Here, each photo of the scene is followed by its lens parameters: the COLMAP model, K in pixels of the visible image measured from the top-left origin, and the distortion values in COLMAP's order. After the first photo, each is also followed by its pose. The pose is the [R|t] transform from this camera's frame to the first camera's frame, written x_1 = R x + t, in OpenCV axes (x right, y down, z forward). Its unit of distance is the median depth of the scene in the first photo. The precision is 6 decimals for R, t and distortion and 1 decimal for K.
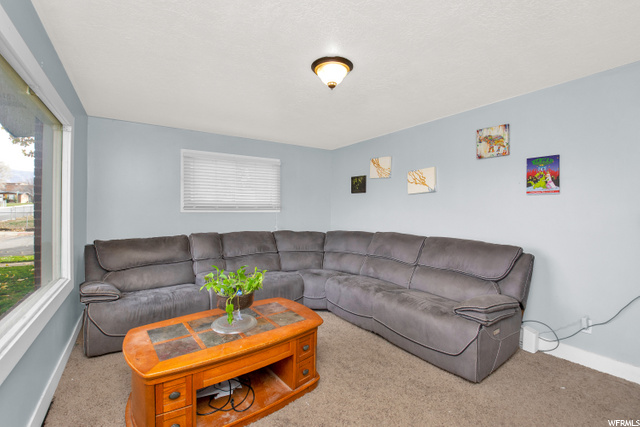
lens RADIAL K [[293.3, 0, 314.0], [0, 293.3, 206.2], [0, 0, 1]] dist [0.011892, -0.021315]
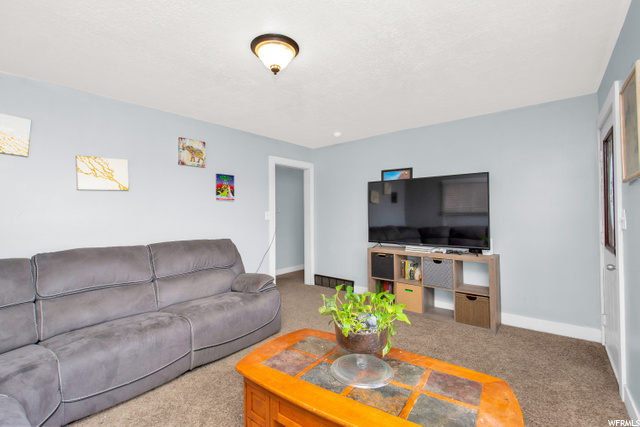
lens RADIAL K [[293.3, 0, 314.0], [0, 293.3, 206.2], [0, 0, 1]] dist [0.011892, -0.021315]
pose [[-0.317932, 0.023427, 0.947824, -0.650924], [0.004305, 0.999720, -0.023265, 0.018909], [-0.948104, -0.003316, -0.317944, 0.954897]]
